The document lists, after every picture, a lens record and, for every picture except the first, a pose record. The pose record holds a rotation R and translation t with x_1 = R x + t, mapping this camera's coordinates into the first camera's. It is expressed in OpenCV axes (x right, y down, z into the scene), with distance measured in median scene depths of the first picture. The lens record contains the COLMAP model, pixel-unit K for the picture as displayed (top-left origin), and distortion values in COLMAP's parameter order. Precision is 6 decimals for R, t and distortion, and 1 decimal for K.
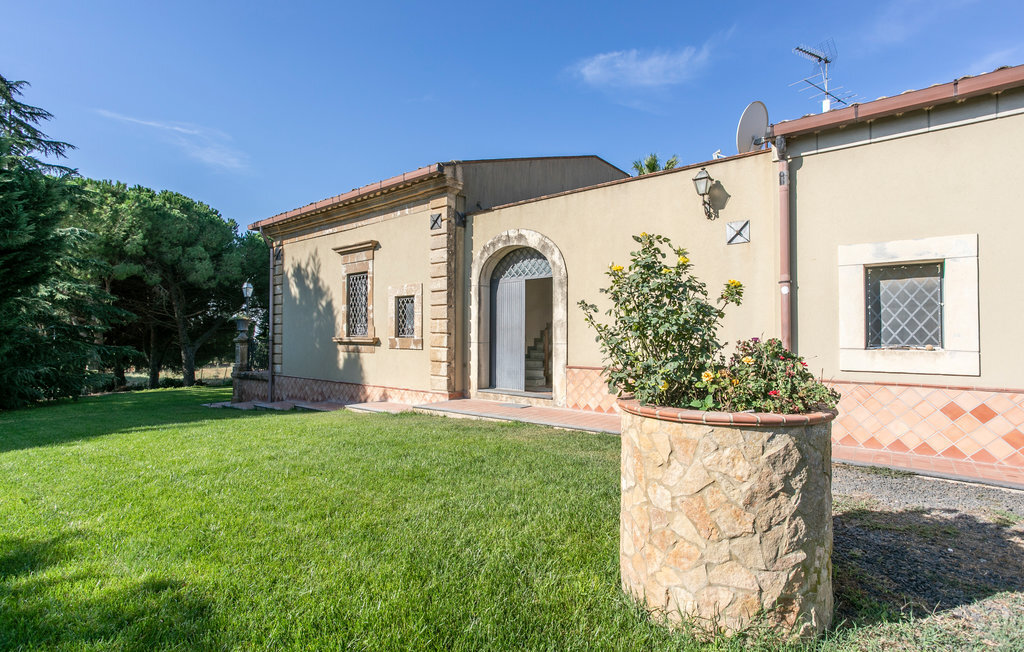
lens RADIAL K [[494.4, 0, 523.0], [0, 494.4, 328.2], [0, 0, 1]] dist [-0.051362, 0.028865]
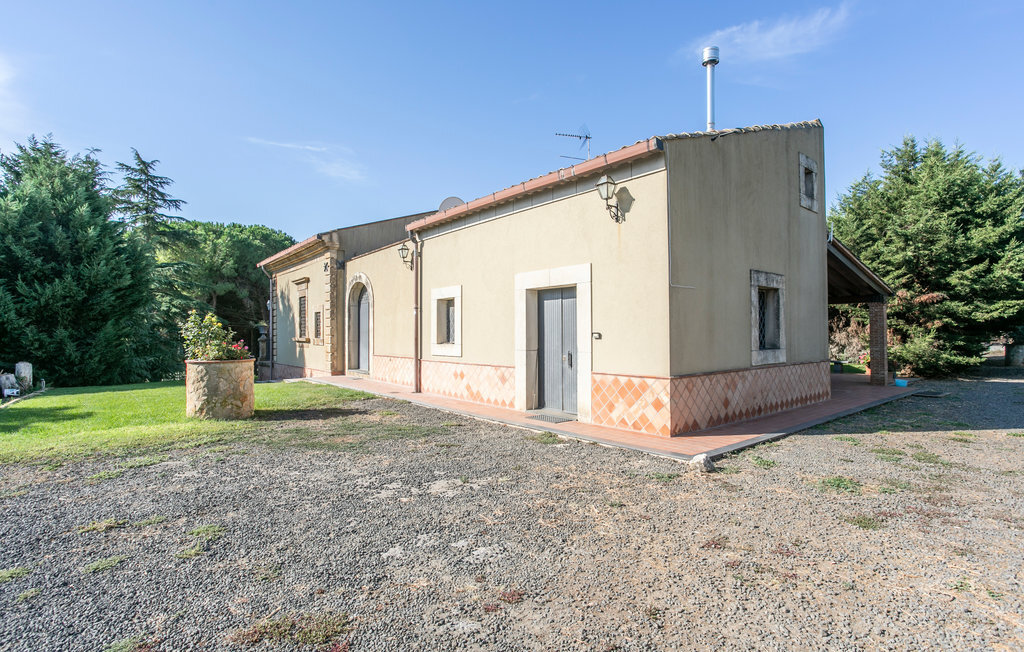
lens RADIAL K [[494.4, 0, 523.0], [0, 494.4, 328.2], [0, 0, 1]] dist [-0.051362, 0.028865]
pose [[0.979213, -0.011369, -0.202514, 0.670786], [0.012711, 0.999905, 0.005328, -0.011280], [0.202434, -0.007792, 0.979265, -0.393537]]
